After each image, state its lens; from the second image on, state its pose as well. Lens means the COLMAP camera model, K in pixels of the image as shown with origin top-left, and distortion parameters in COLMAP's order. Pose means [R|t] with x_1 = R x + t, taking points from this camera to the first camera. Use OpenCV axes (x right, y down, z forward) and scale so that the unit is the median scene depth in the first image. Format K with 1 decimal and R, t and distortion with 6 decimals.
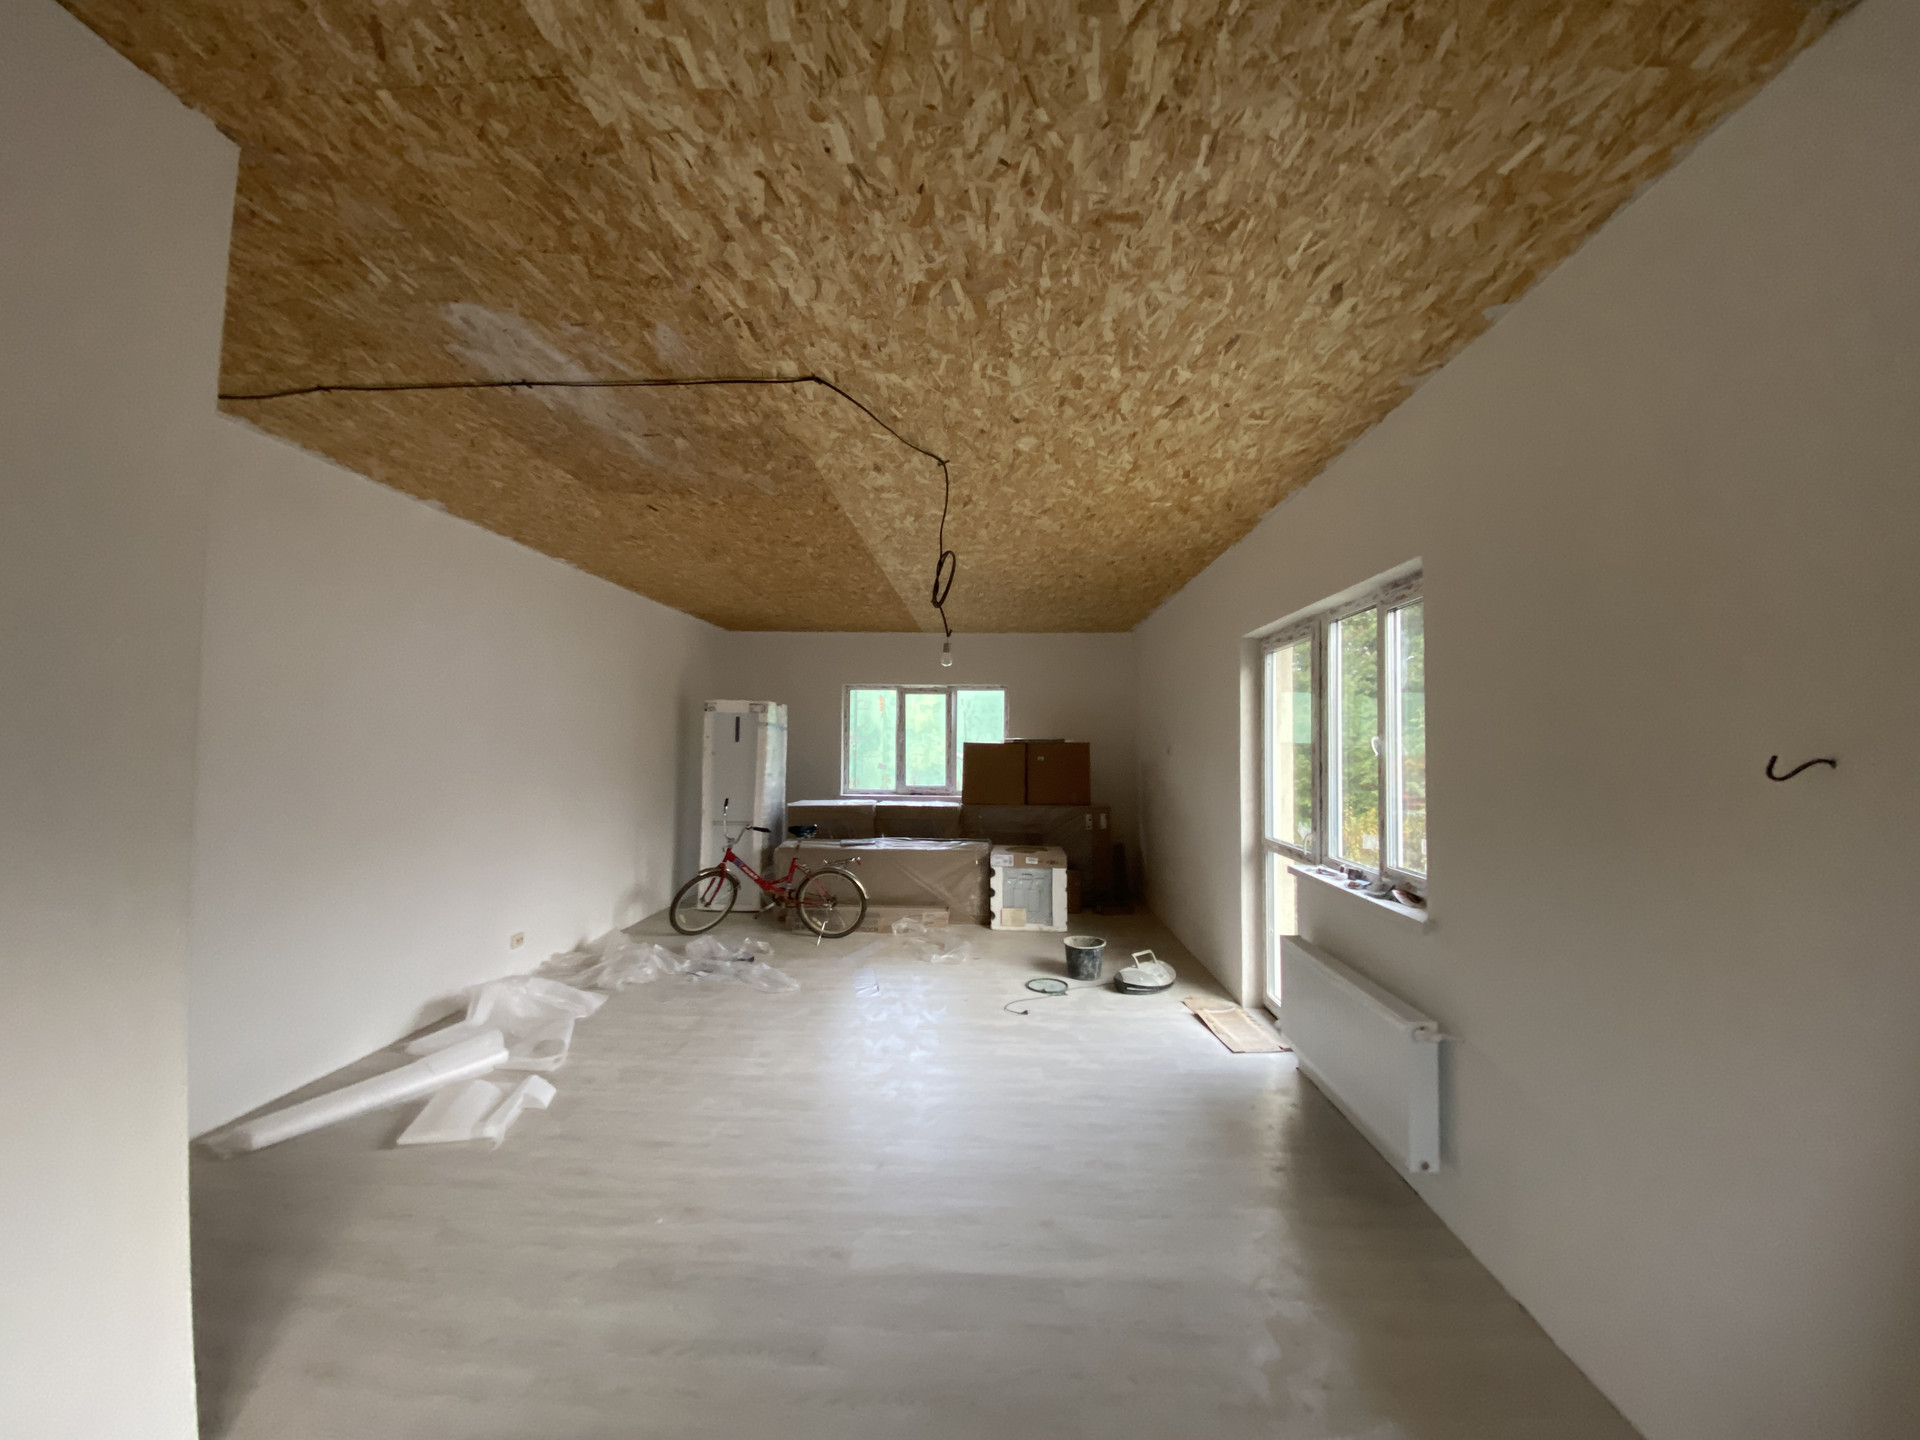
lens RADIAL K [[771.9, 0, 960.0], [0, 771.9, 720.0], [0, 0, 1]] dist [0.026417, -0.022704]
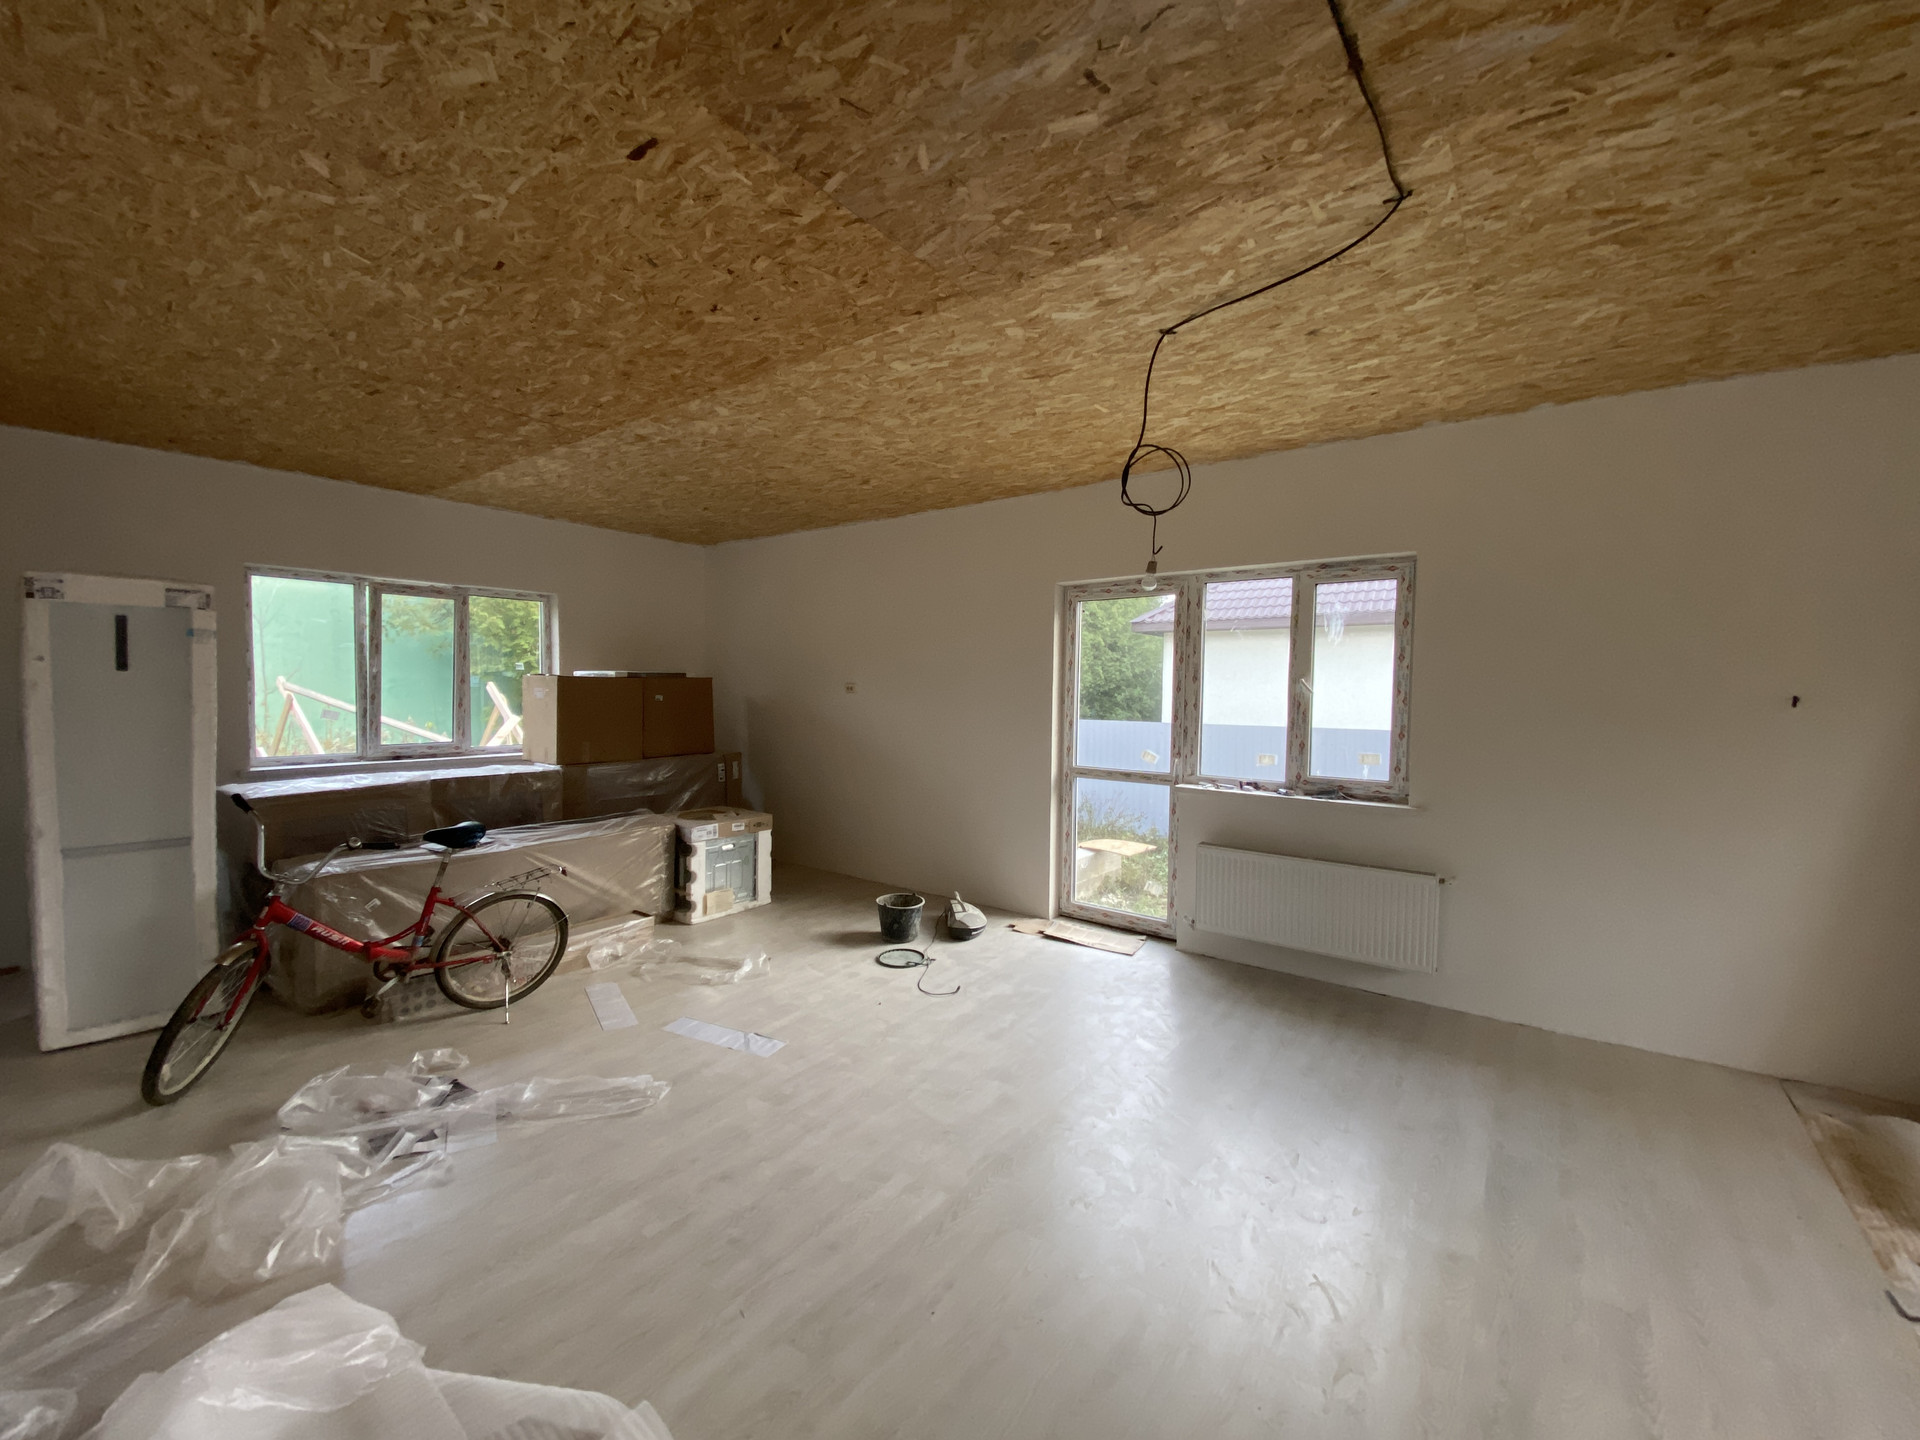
lens RADIAL K [[771.9, 0, 960.0], [0, 771.9, 720.0], [0, 0, 1]] dist [0.026417, -0.022704]
pose [[0.548807, -0.038794, 0.835049, -0.617817], [-0.034184, 0.997046, 0.068787, 0.014518], [-0.835250, -0.066296, 0.545859, 0.531789]]
